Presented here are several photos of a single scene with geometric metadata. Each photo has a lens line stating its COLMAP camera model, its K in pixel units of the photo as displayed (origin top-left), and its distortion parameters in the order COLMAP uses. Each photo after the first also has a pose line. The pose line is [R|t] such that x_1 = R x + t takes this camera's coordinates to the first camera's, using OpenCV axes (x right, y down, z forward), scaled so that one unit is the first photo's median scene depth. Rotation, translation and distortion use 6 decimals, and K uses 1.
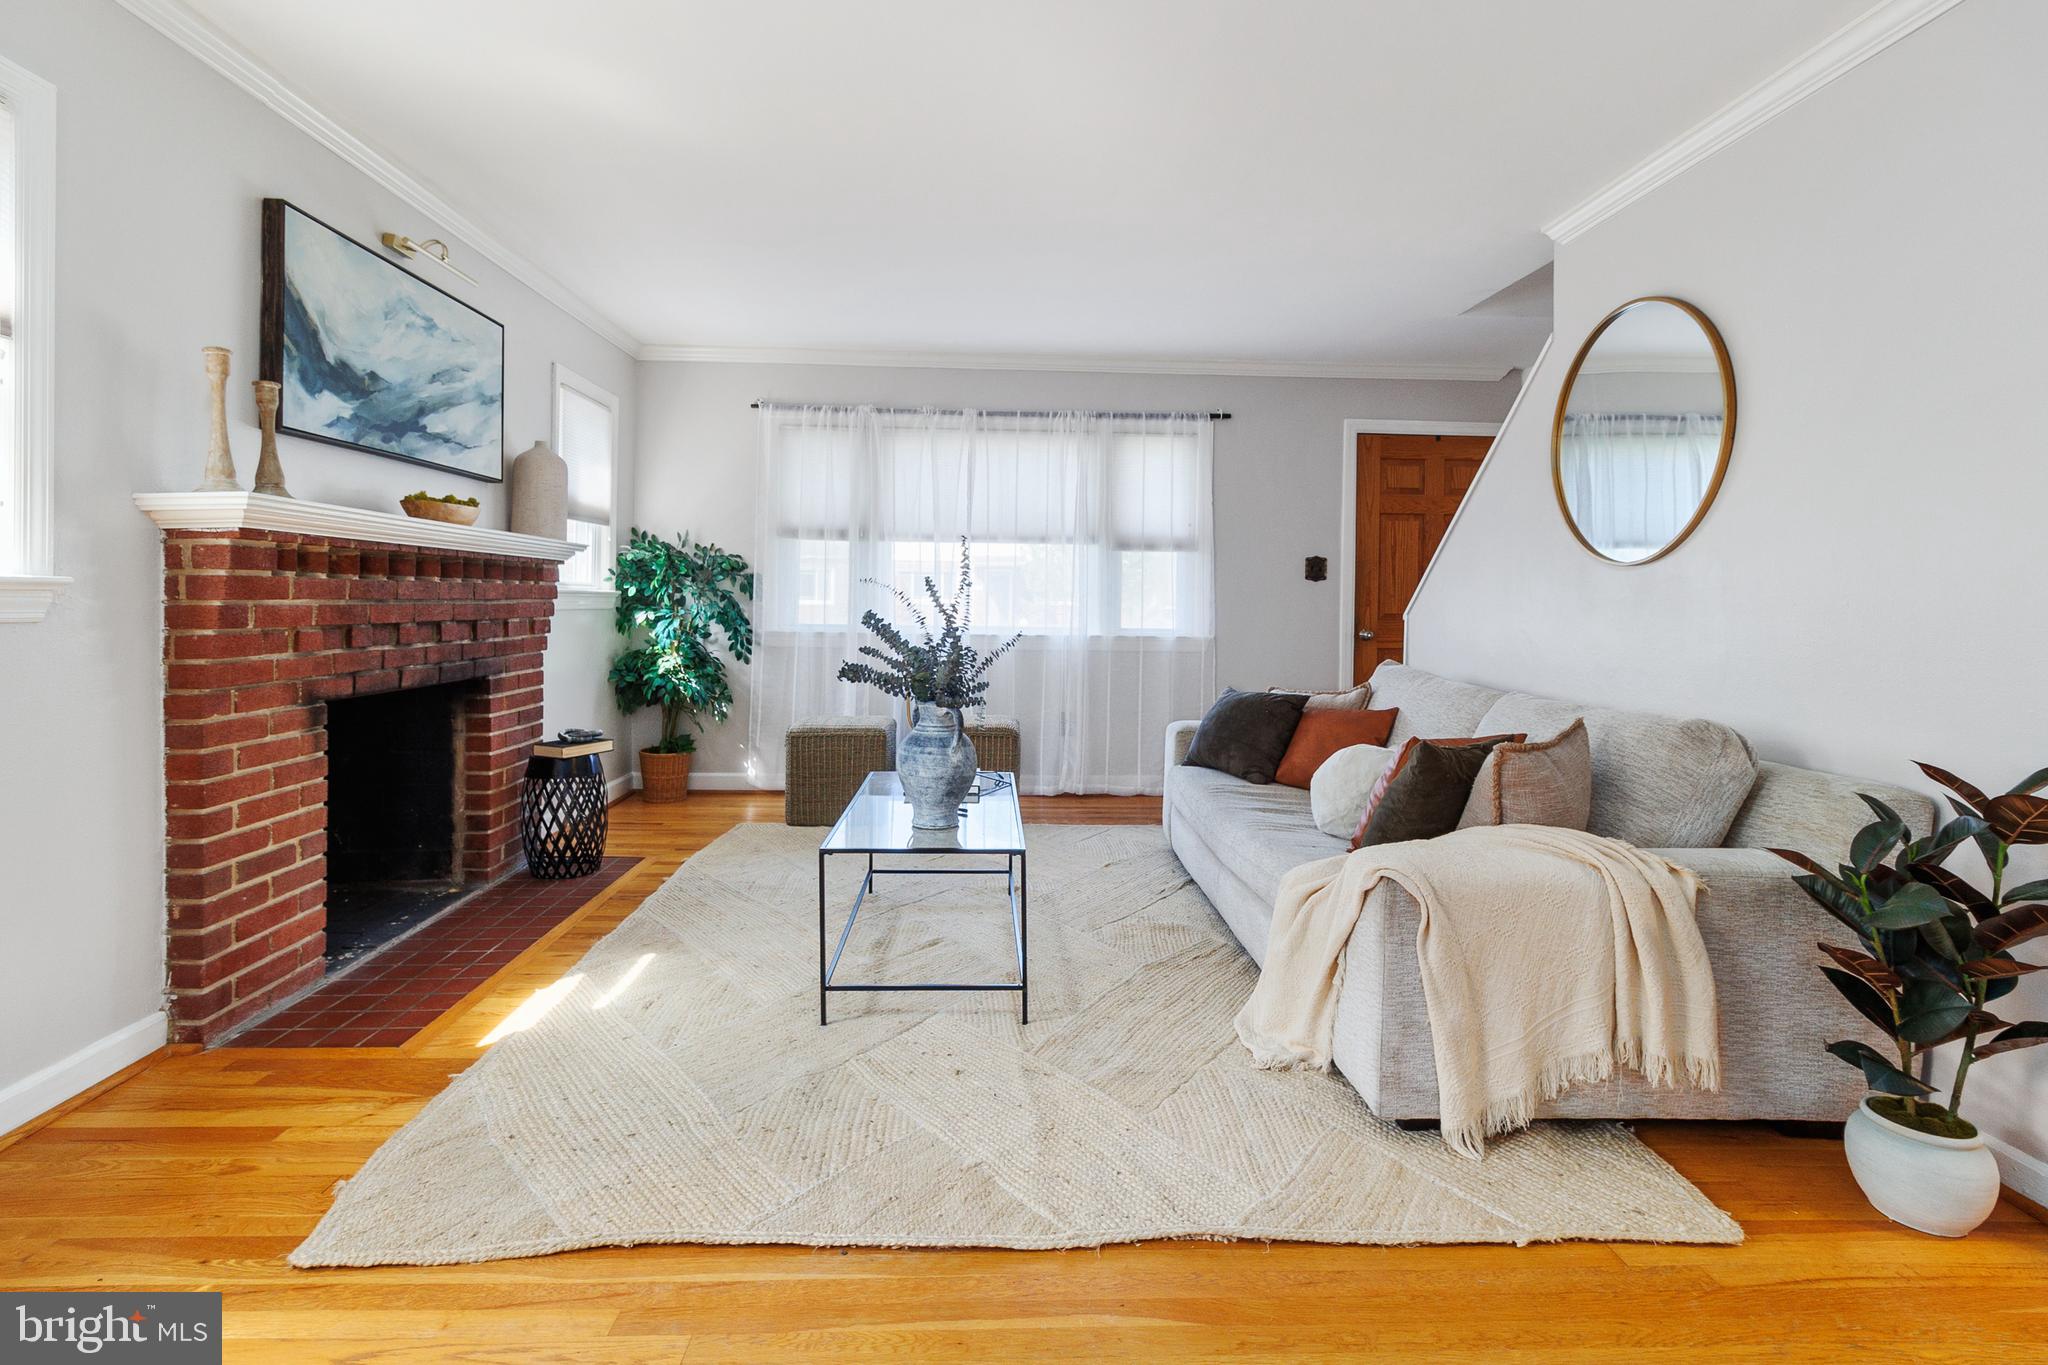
lens RADIAL K [[950.6, 0, 1016.5], [0, 950.6, 601.2], [0, 0, 1]] dist [0.000539, 0.000051]
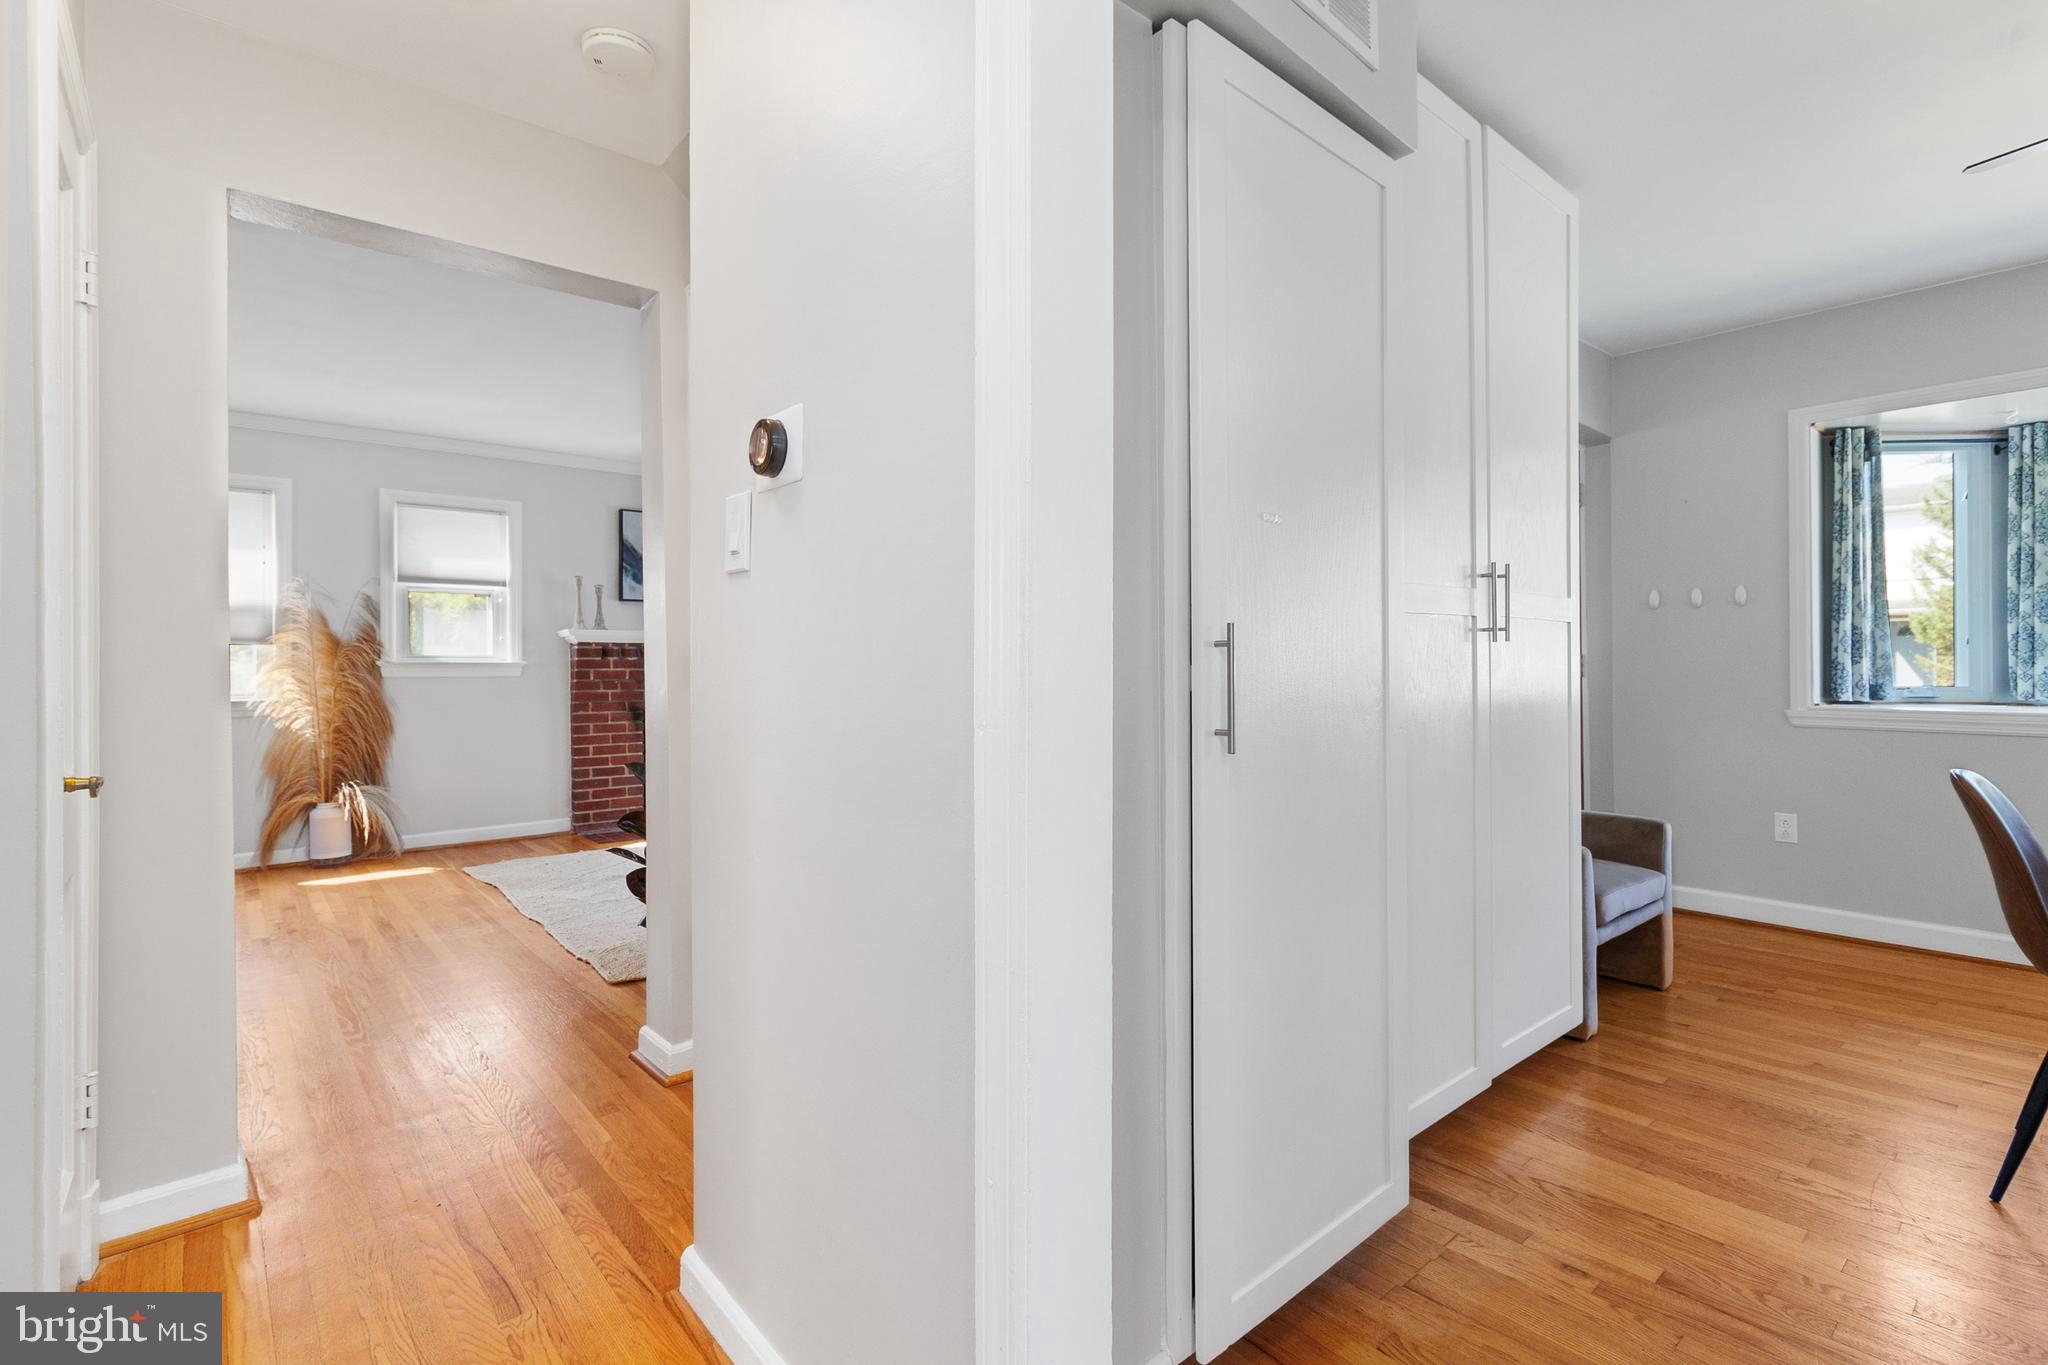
lens RADIAL K [[950.6, 0, 1030.4], [0, 950.6, 664.1], [0, 0, 1]] dist [0.000539, 0.000051]
pose [[0.627589, -0.017677, -0.778344, 1.721094], [0.012268, 0.999843, -0.012816, 0.029861], [0.778448, -0.001506, 0.627707, 0.252538]]
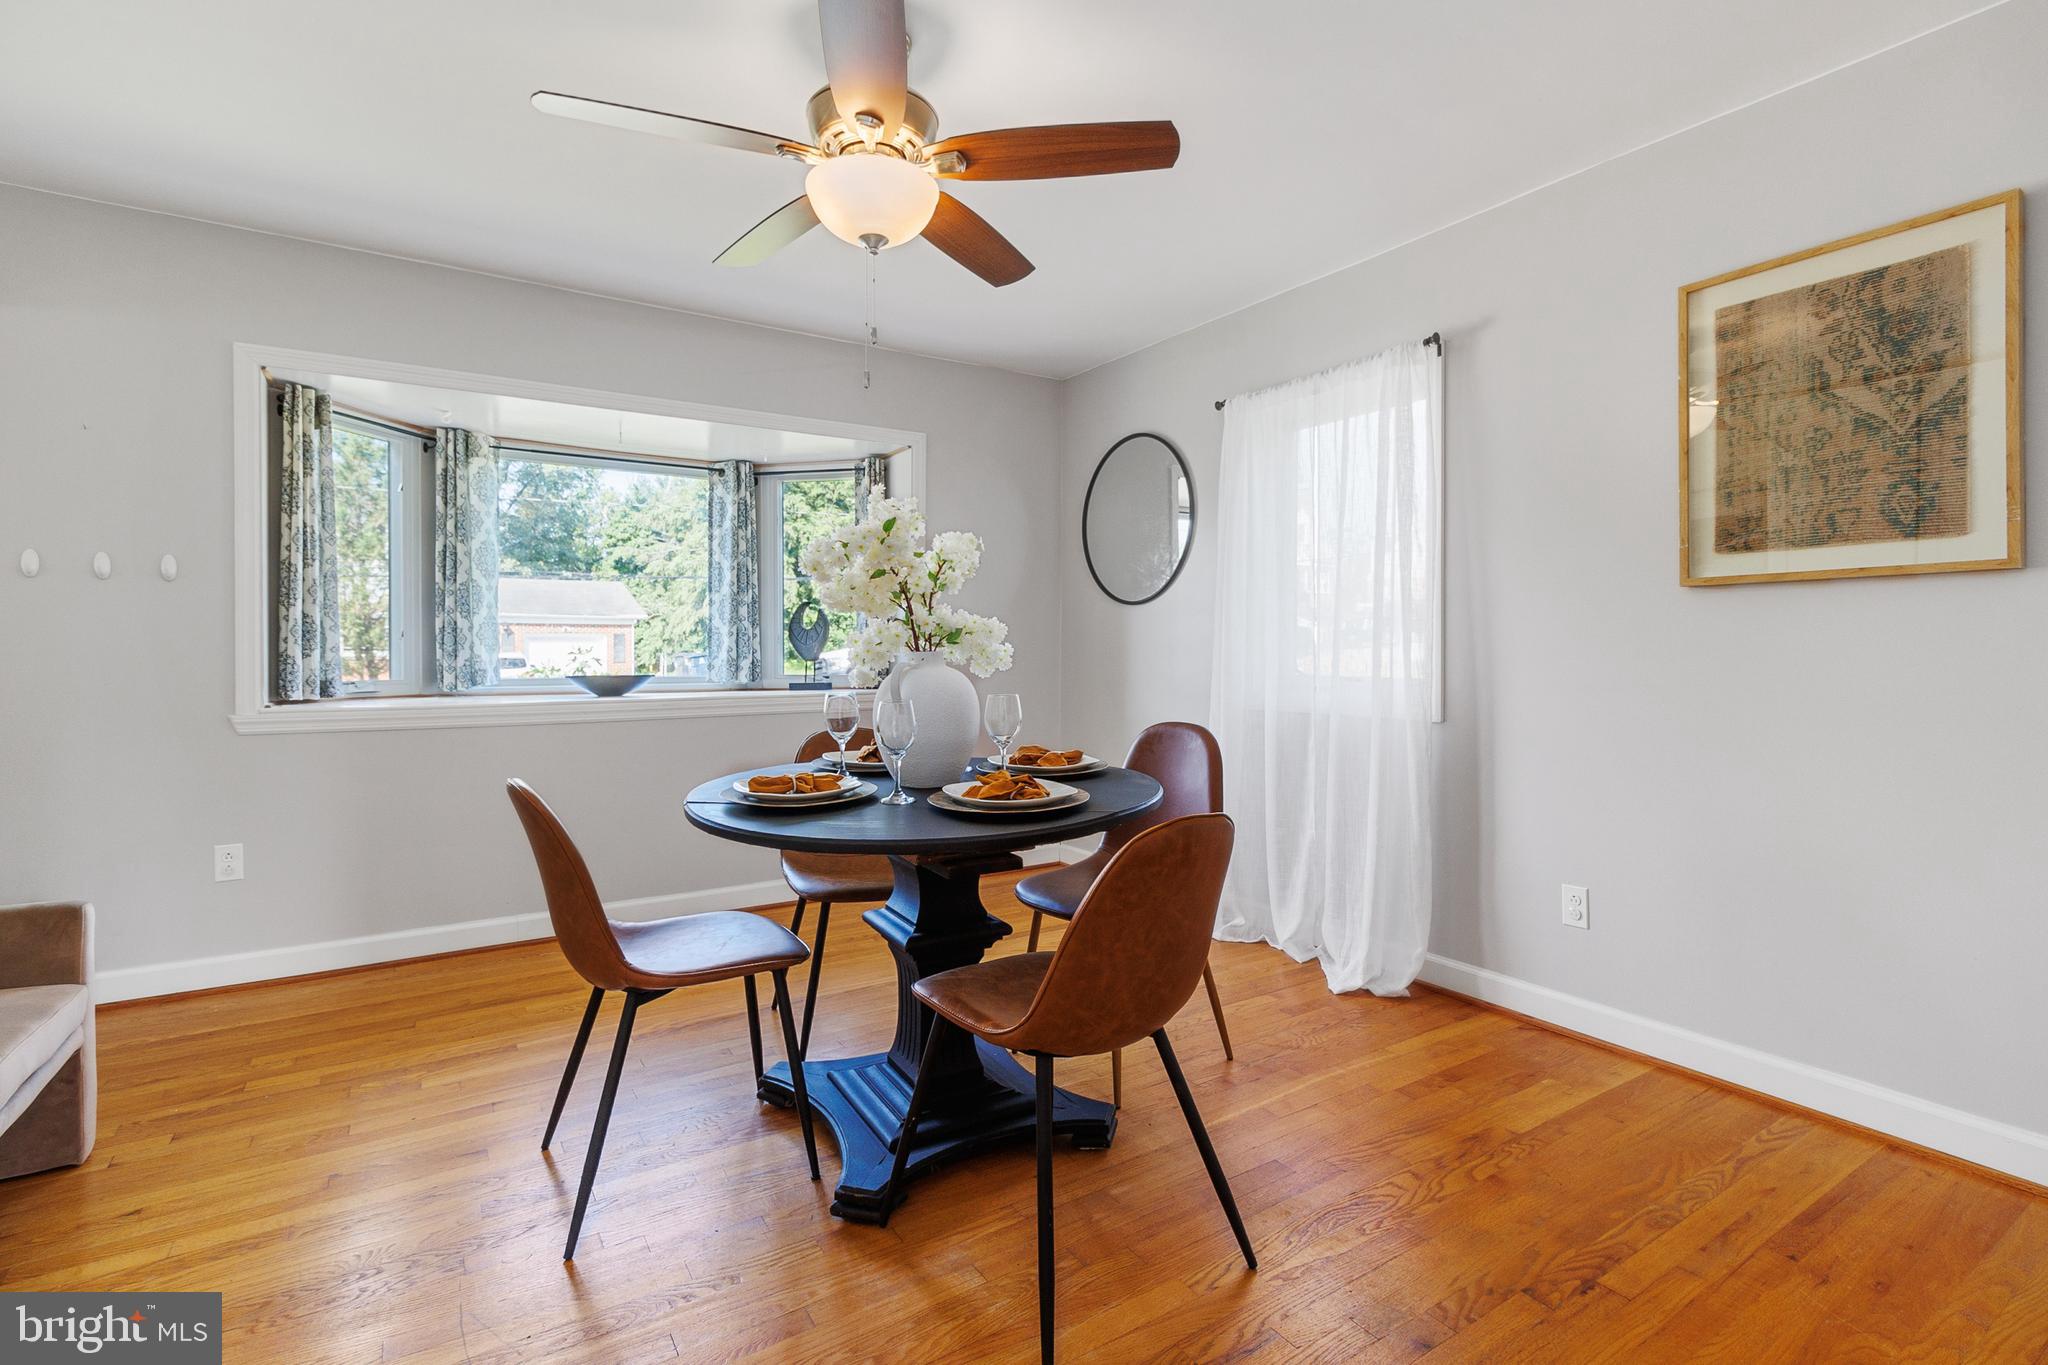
lens RADIAL K [[950.6, 0, 1012.2], [0, 950.6, 651.0], [0, 0, 1]] dist [0.000539, 0.000051]
pose [[0.859192, -0.017414, 0.511357, 1.541770], [0.016183, 0.999846, 0.006859, 0.024442], [-0.511398, 0.002382, 0.859341, 0.575595]]
